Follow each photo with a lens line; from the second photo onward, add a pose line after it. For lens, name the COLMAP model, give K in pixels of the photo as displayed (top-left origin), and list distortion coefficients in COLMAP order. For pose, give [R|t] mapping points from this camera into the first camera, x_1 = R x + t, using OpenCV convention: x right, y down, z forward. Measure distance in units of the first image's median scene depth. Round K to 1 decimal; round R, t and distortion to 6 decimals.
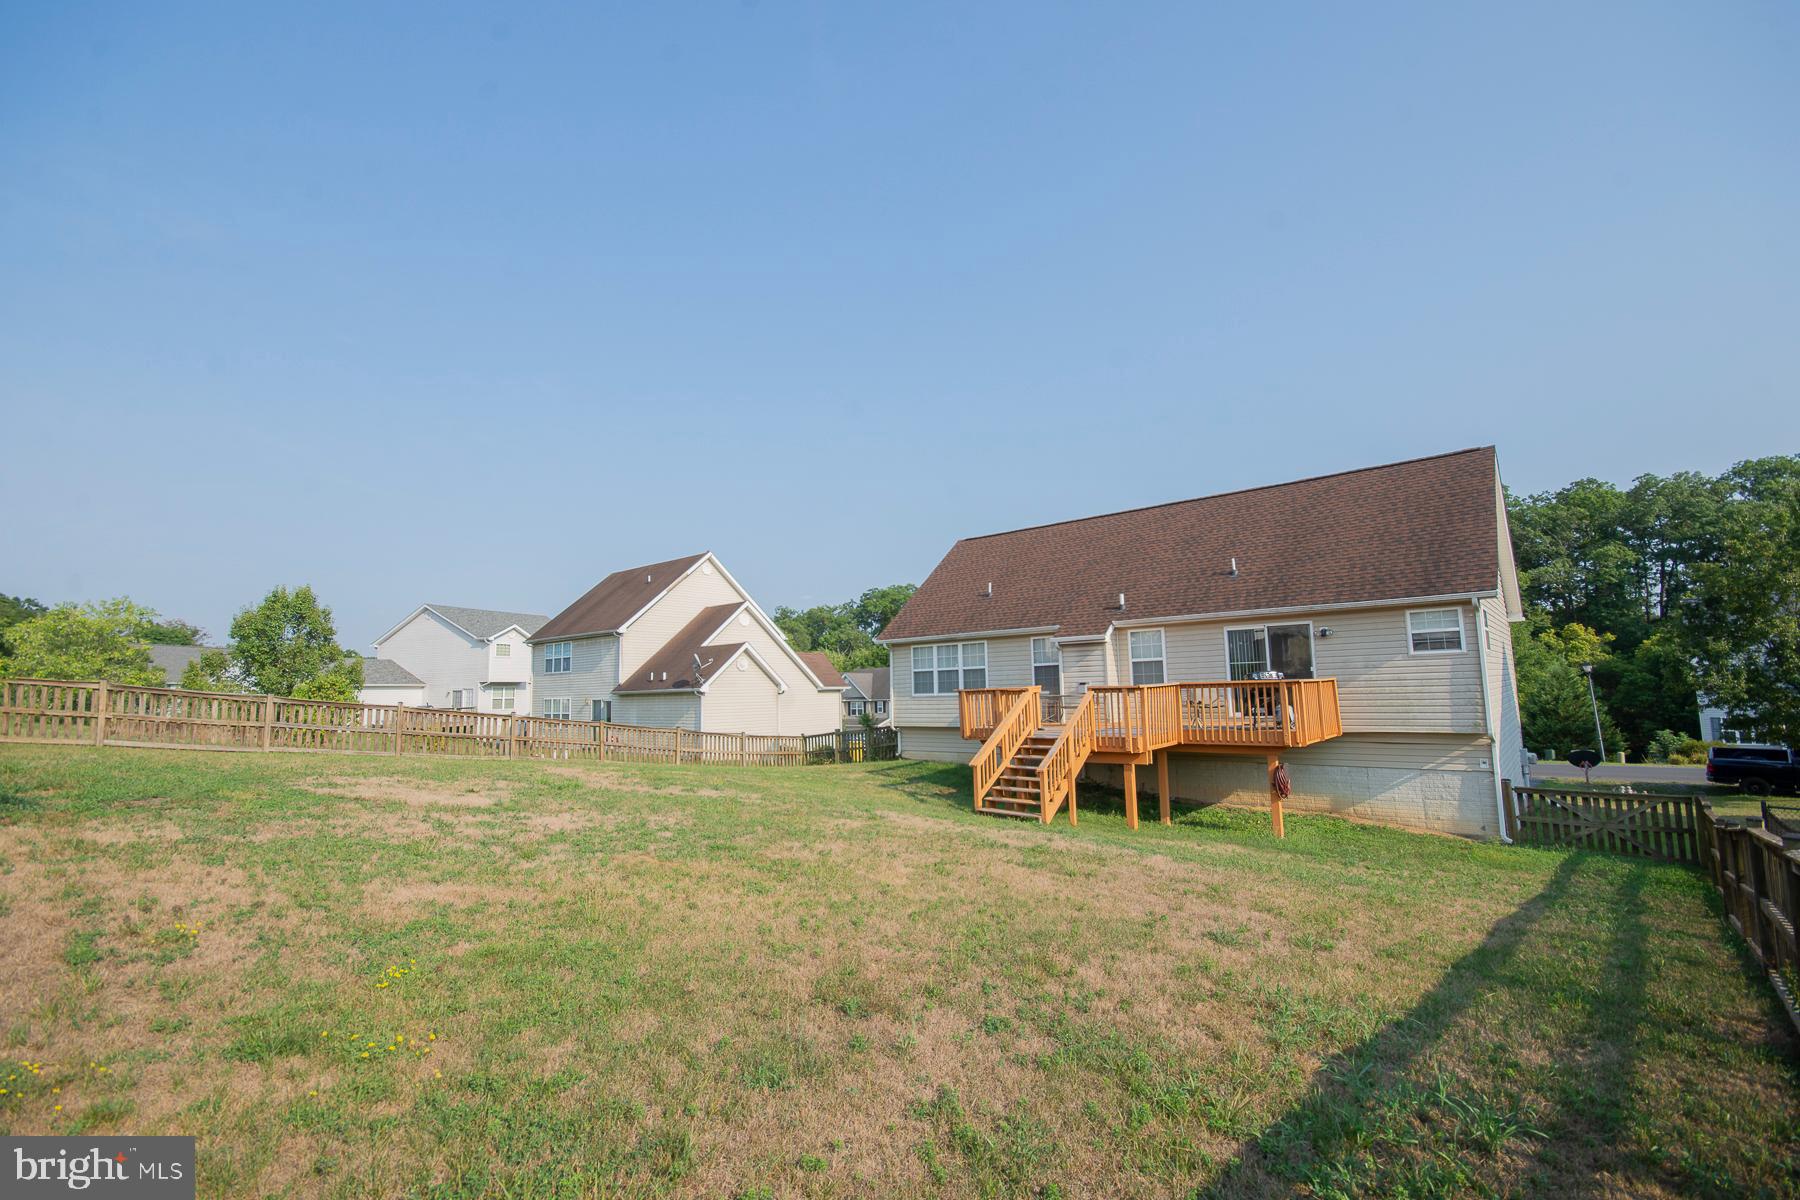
lens RADIAL K [[792.9, 0, 896.0], [0, 792.9, 604.1], [0, 0, 1]] dist [-0.000228, -0.000713]
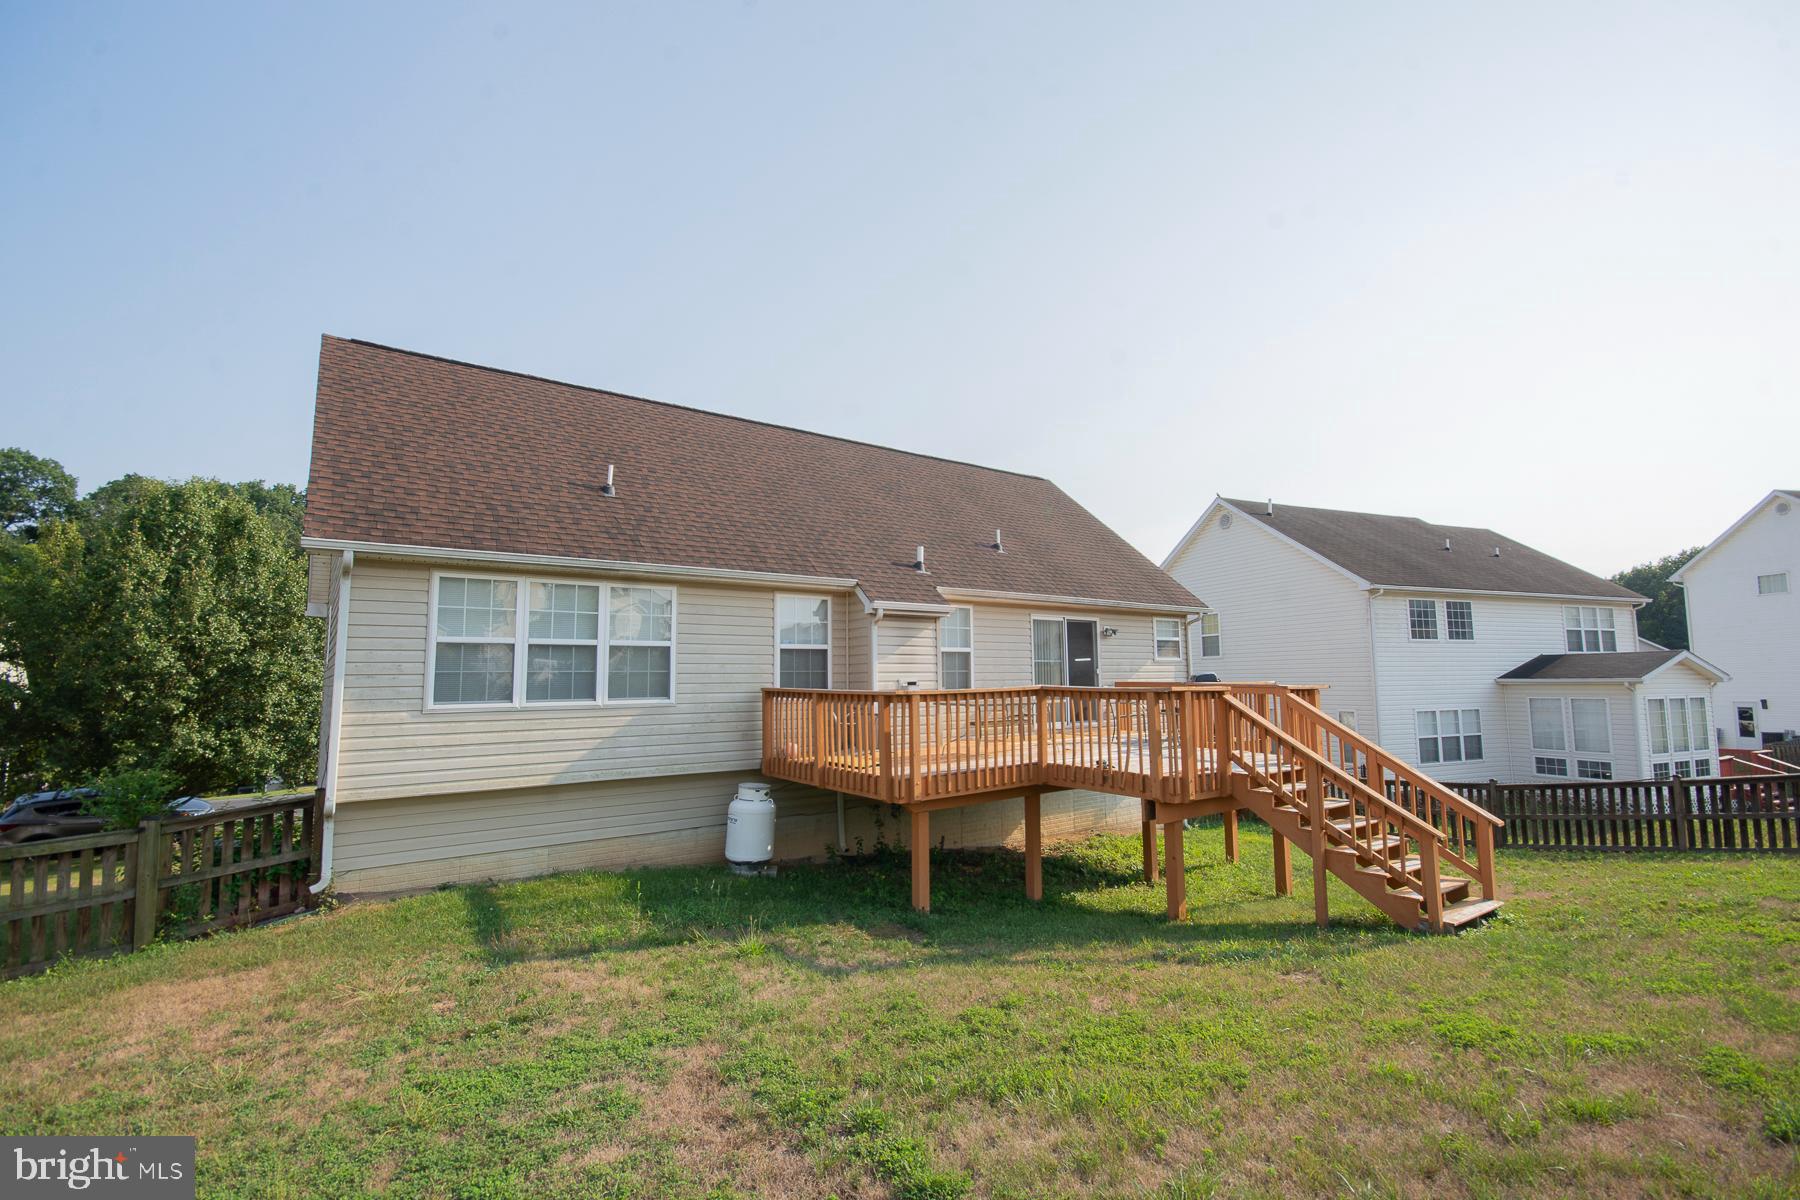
lens RADIAL K [[792.9, 0, 896.0], [0, 792.9, 604.1], [0, 0, 1]] dist [-0.000228, -0.000713]
pose [[0.225926, 0.116230, 0.967186, -0.385785], [-0.100530, 0.990337, -0.095529, 0.110708], [-0.968943, -0.075649, 0.235428, 0.973190]]
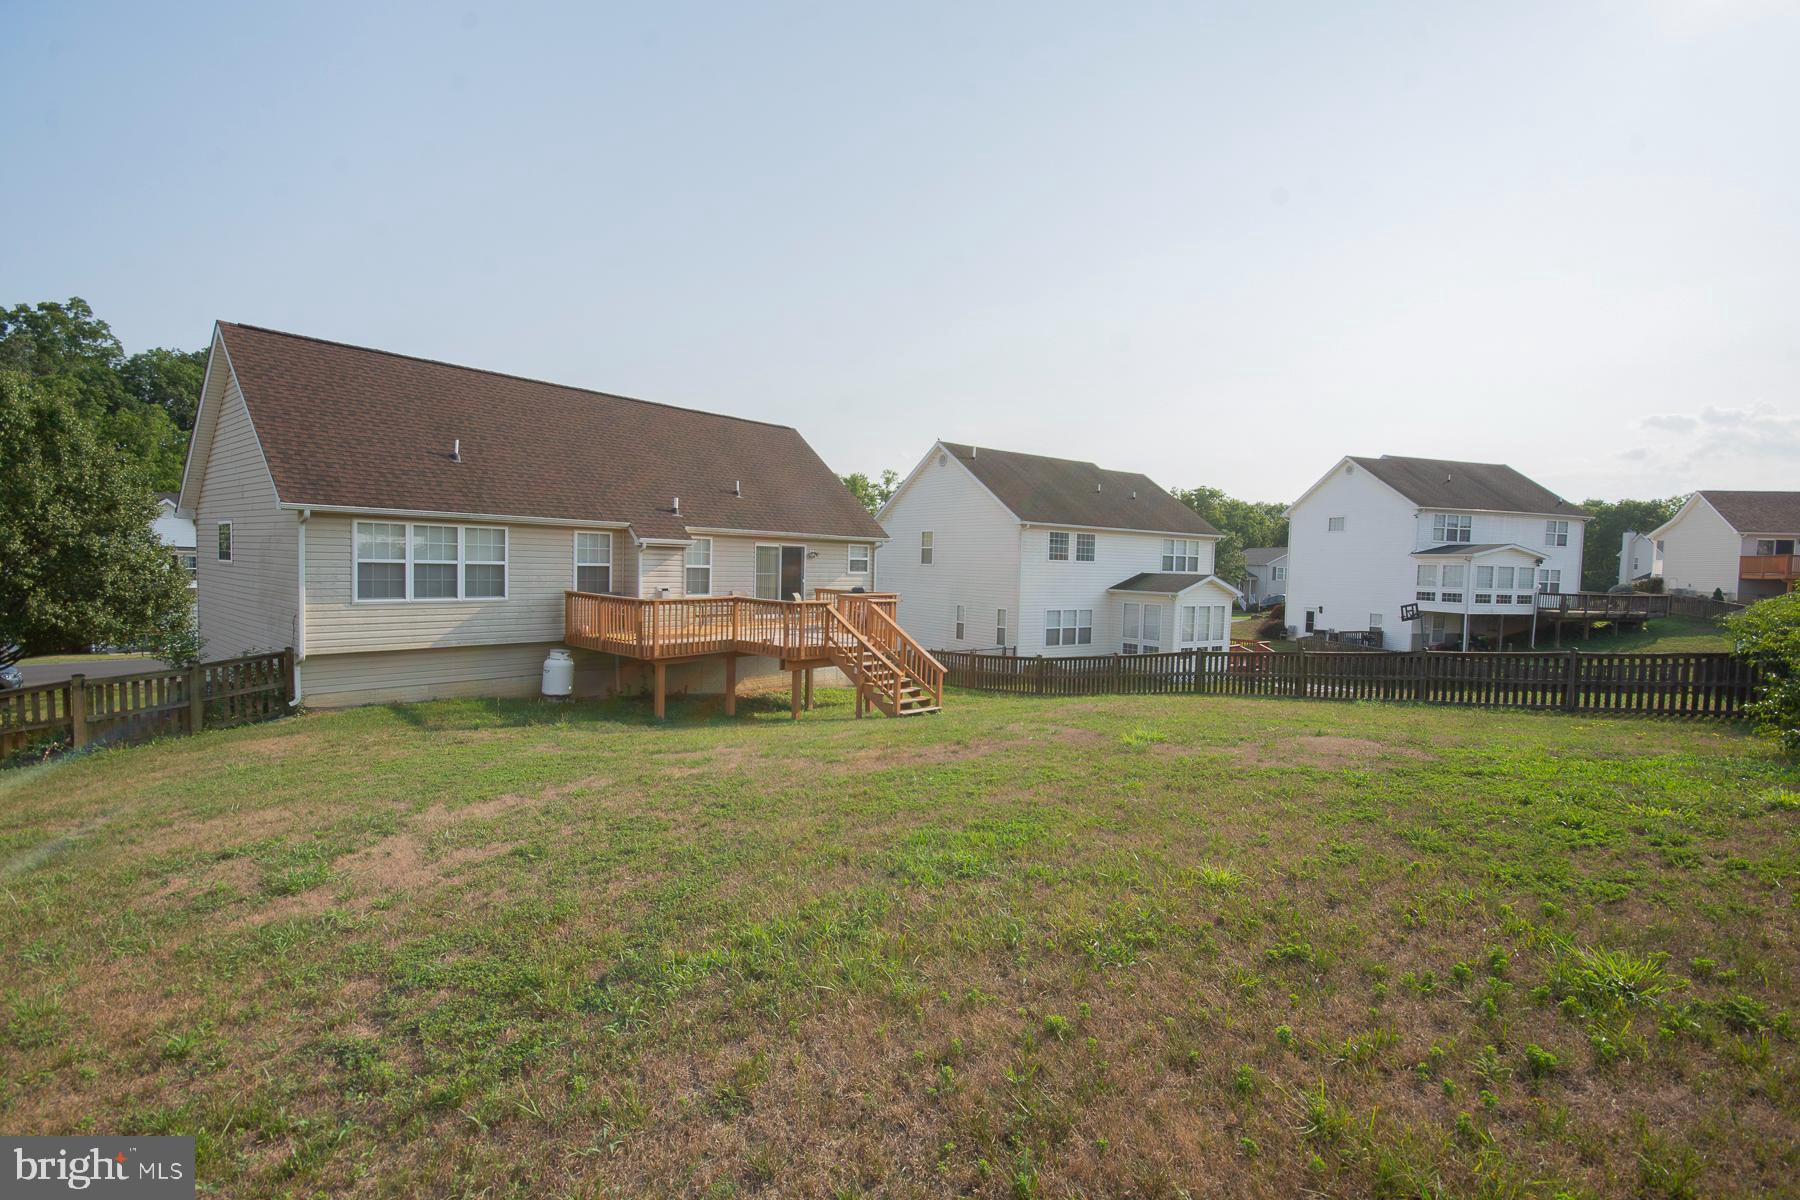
lens RADIAL K [[823.9, 0, 899.0], [0, 823.9, 609.4], [0, 0, 1]] dist [-0.000321, -0.000182]
pose [[-0.003304, -0.032700, 0.999460, -0.826187], [-0.135709, 0.990233, 0.031950, 0.060755], [-0.990743, -0.135531, -0.007709, 0.809626]]
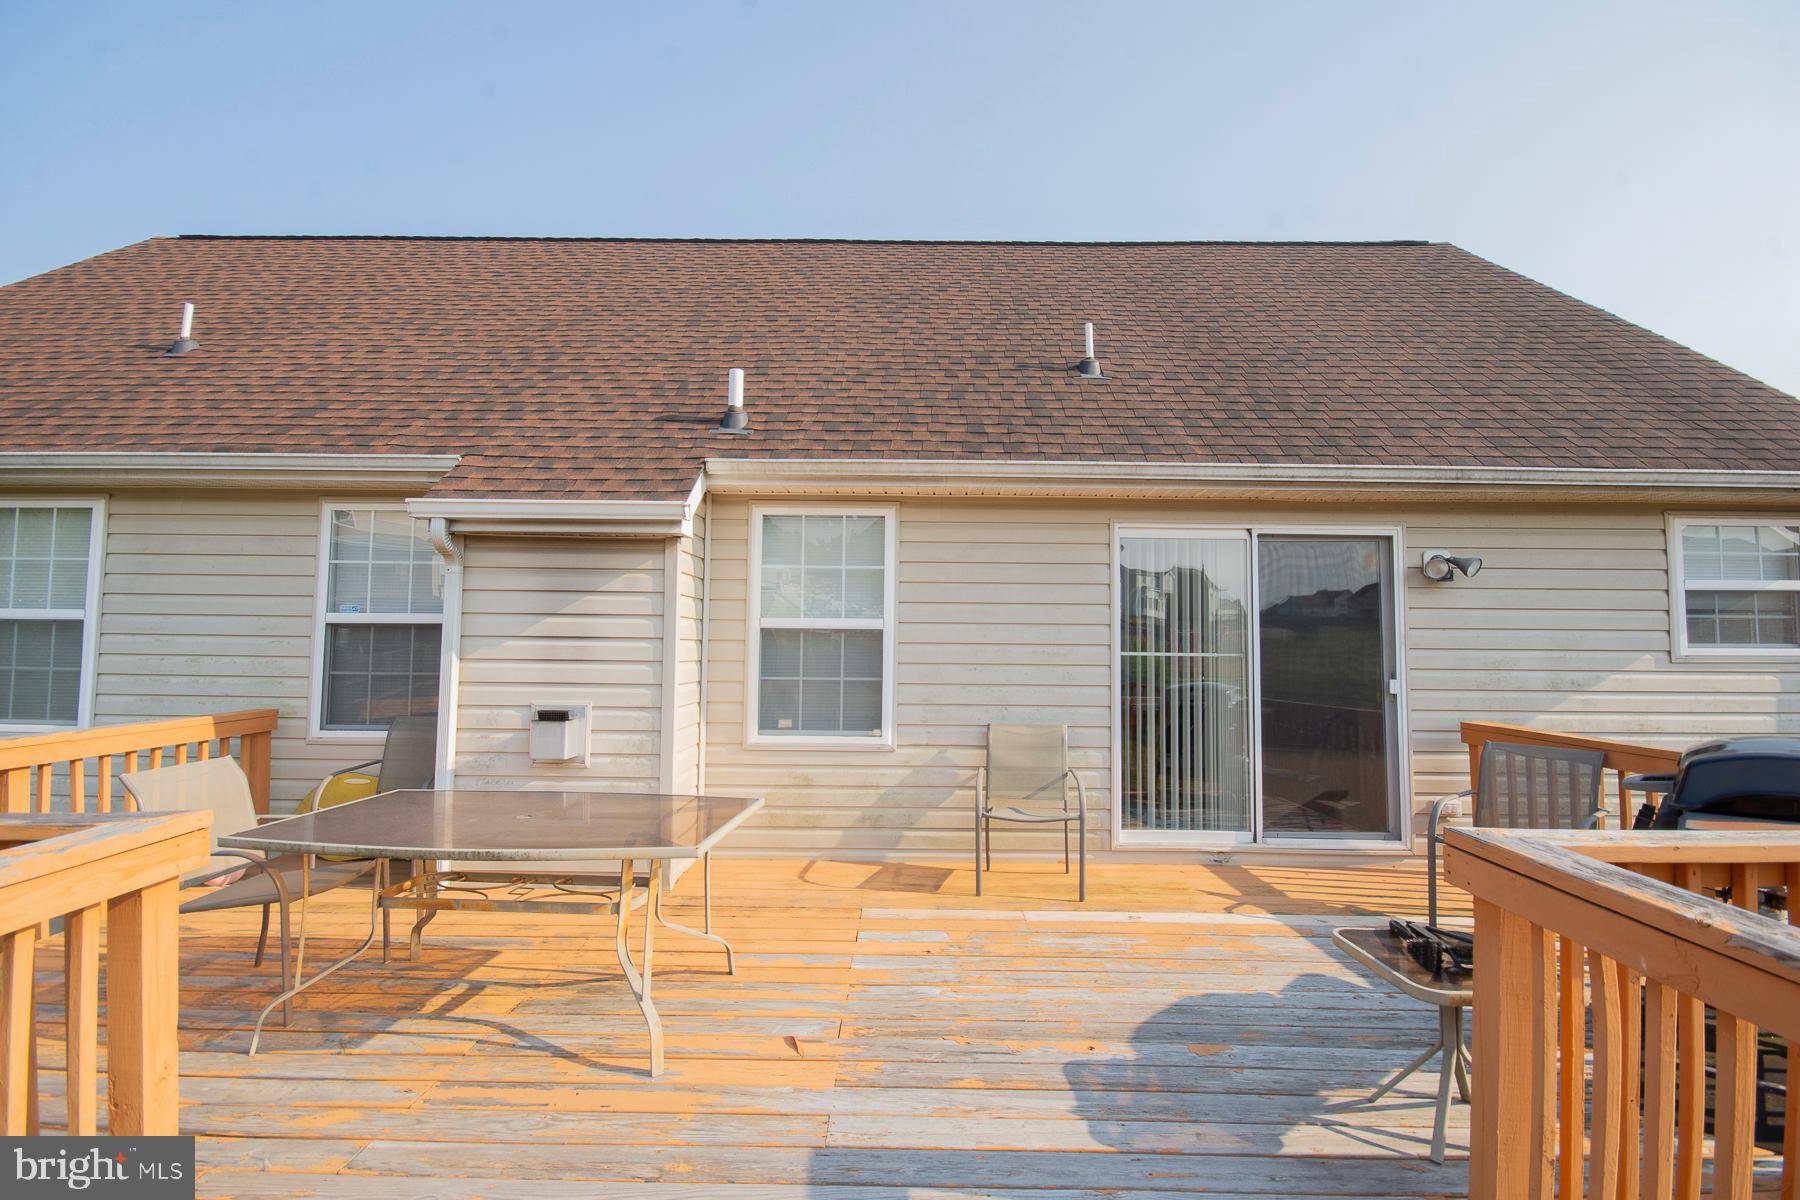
lens RADIAL K [[796.0, 0, 900.3], [0, 796.0, 602.2], [0, 0, 1]] dist [0.014959, -0.014312]
pose [[0.760448, 0.073149, 0.645266, 0.181142], [-0.100647, 0.994905, 0.005828, 0.064445], [-0.641552, -0.069376, 0.763936, 0.854949]]
